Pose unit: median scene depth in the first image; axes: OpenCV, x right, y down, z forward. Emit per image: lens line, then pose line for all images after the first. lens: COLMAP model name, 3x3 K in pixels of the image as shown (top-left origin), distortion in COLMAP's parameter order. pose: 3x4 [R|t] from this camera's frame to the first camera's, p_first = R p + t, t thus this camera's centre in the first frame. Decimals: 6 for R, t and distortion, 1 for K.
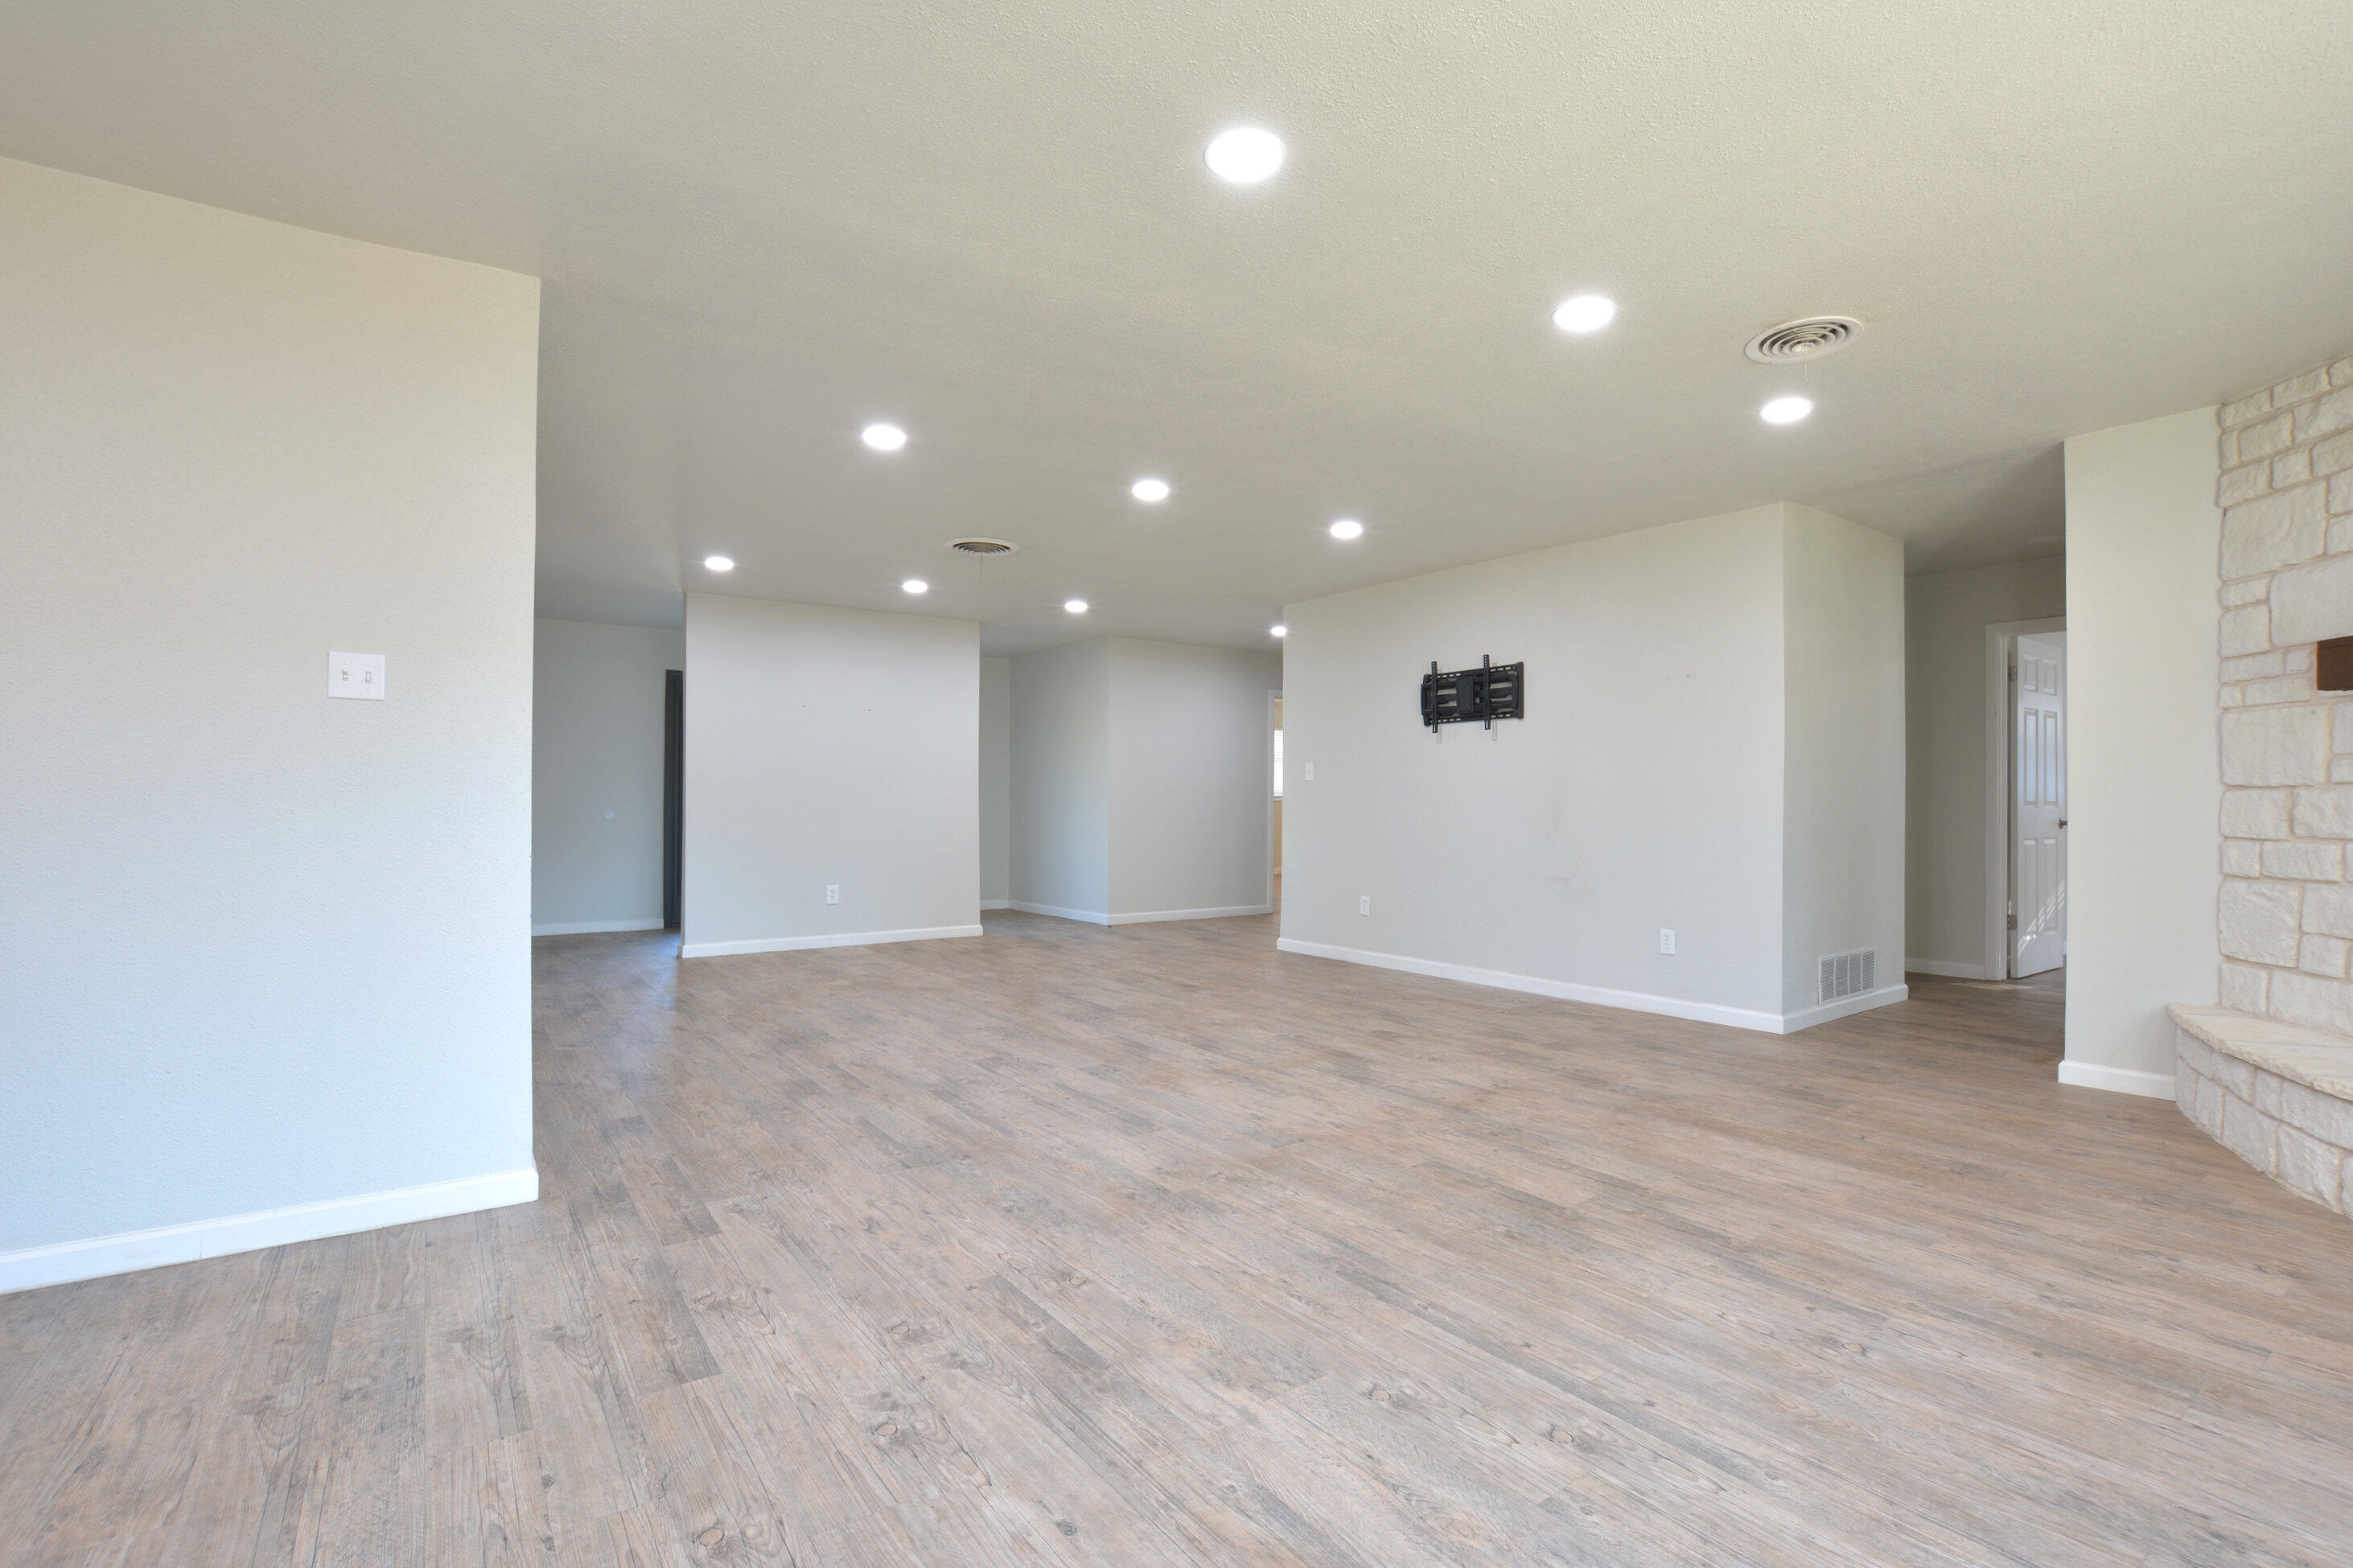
lens RADIAL K [[1062.7, 0, 1183.1], [0, 1062.7, 795.9], [0, 0, 1]] dist [-0.035284, 0.006069]
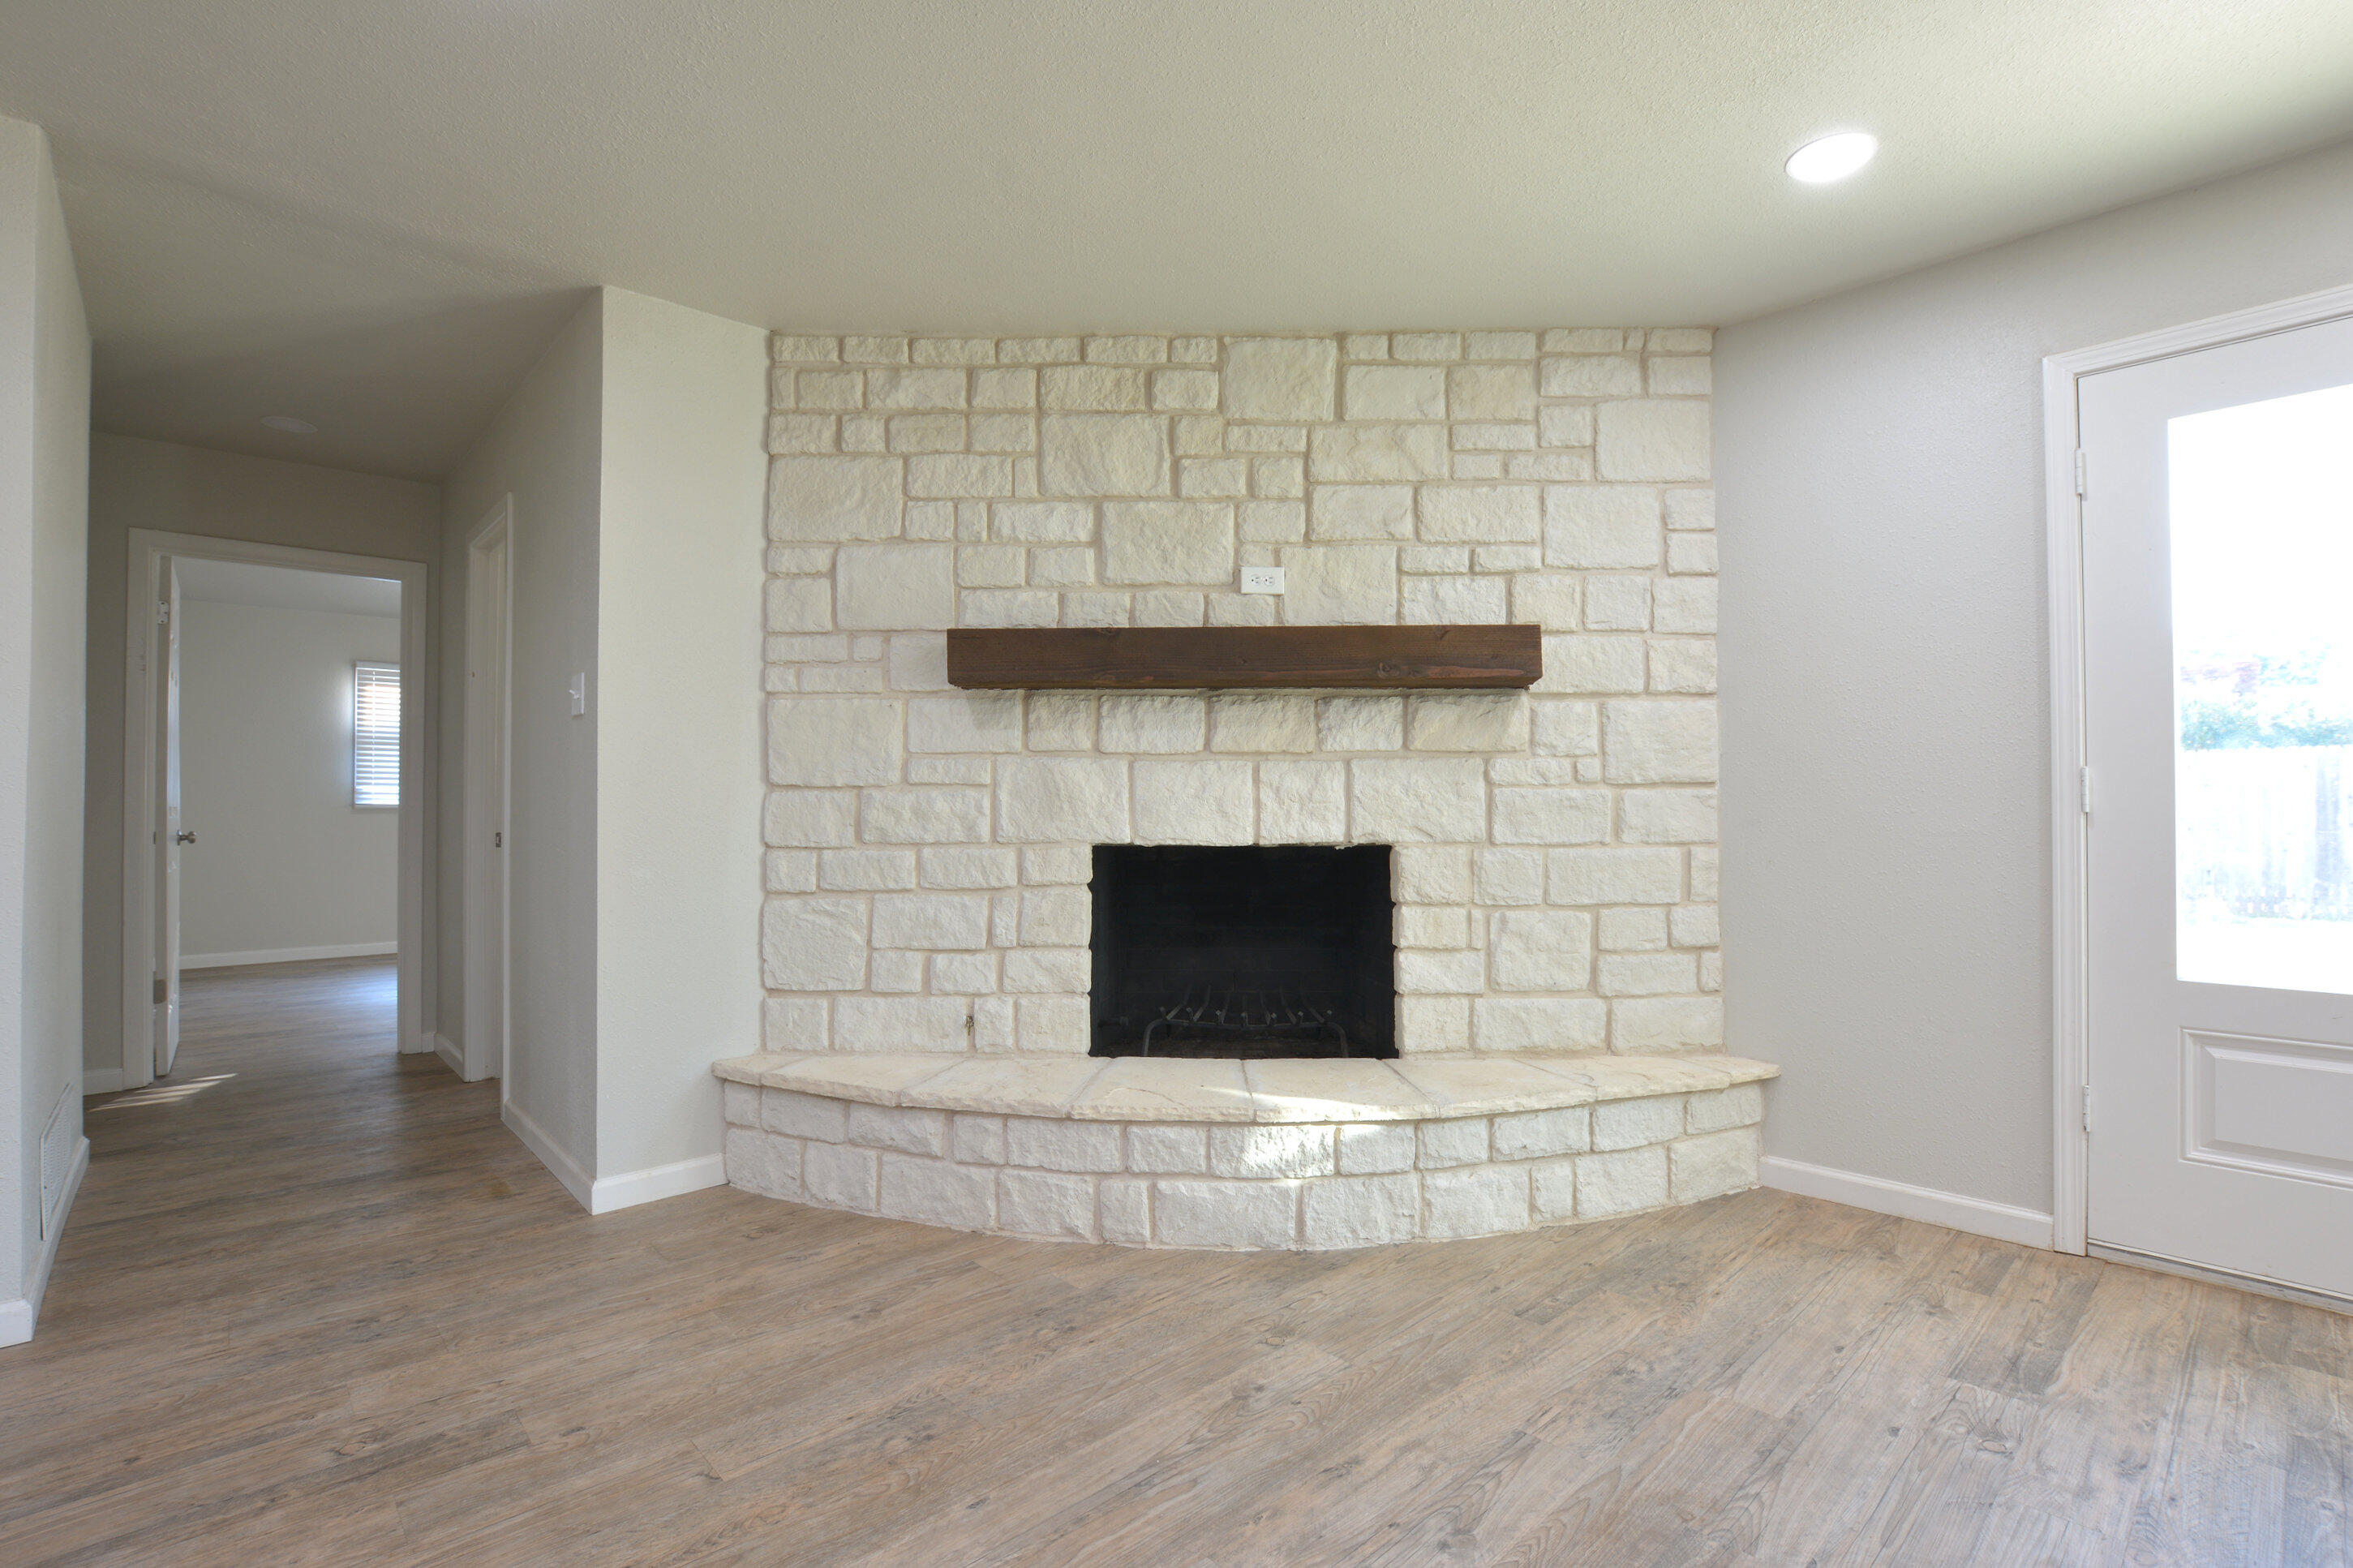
lens RADIAL K [[1079.8, 0, 1185.6], [0, 1079.8, 795.5], [0, 0, 1]] dist [-0.037669, 0.008721]
pose [[-0.125829, 0.012402, 0.991974, 0.113110], [-0.001585, 0.999918, -0.012703, 0.009406], [-0.992051, -0.003171, -0.125799, 0.818657]]
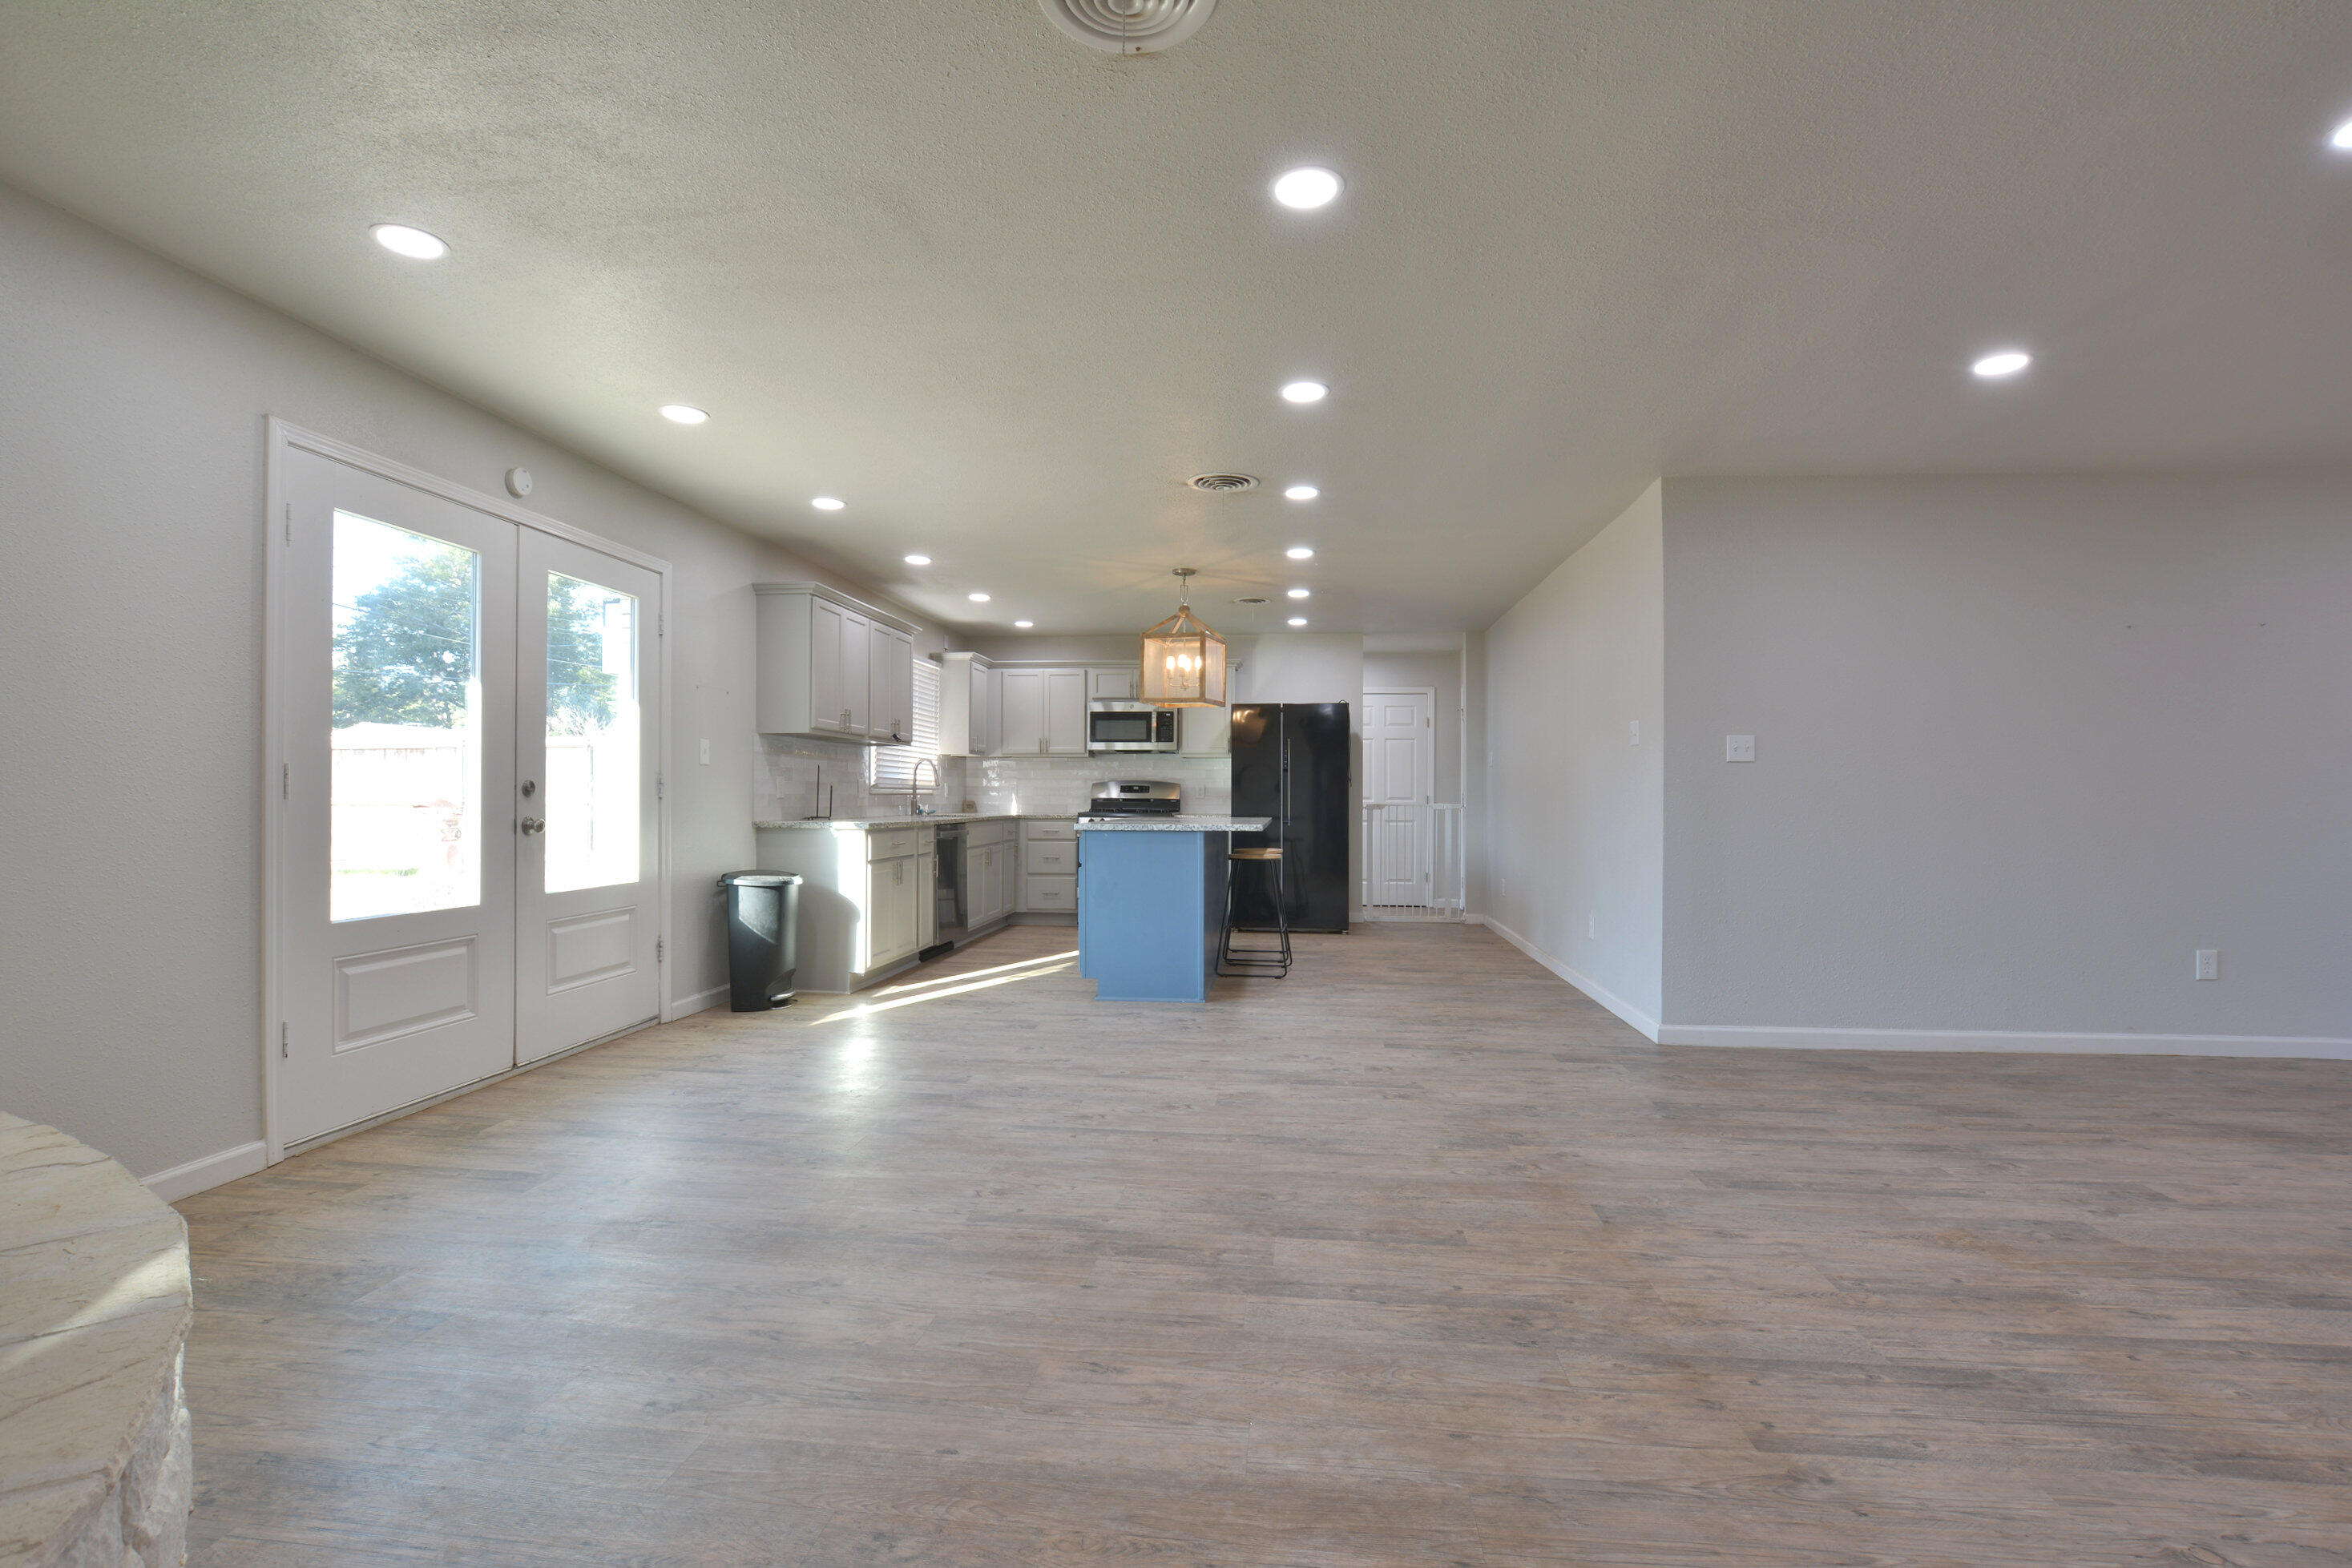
lens RADIAL K [[1062.1, 0, 1182.6], [0, 1062.1, 795.9], [0, 0, 1]] dist [-0.035284, 0.006069]
pose [[-0.669350, -0.005906, -0.742924, 0.899665], [-0.002912, 0.999982, -0.005326, 0.009004], [0.742941, -0.001402, -0.669355, 1.269206]]
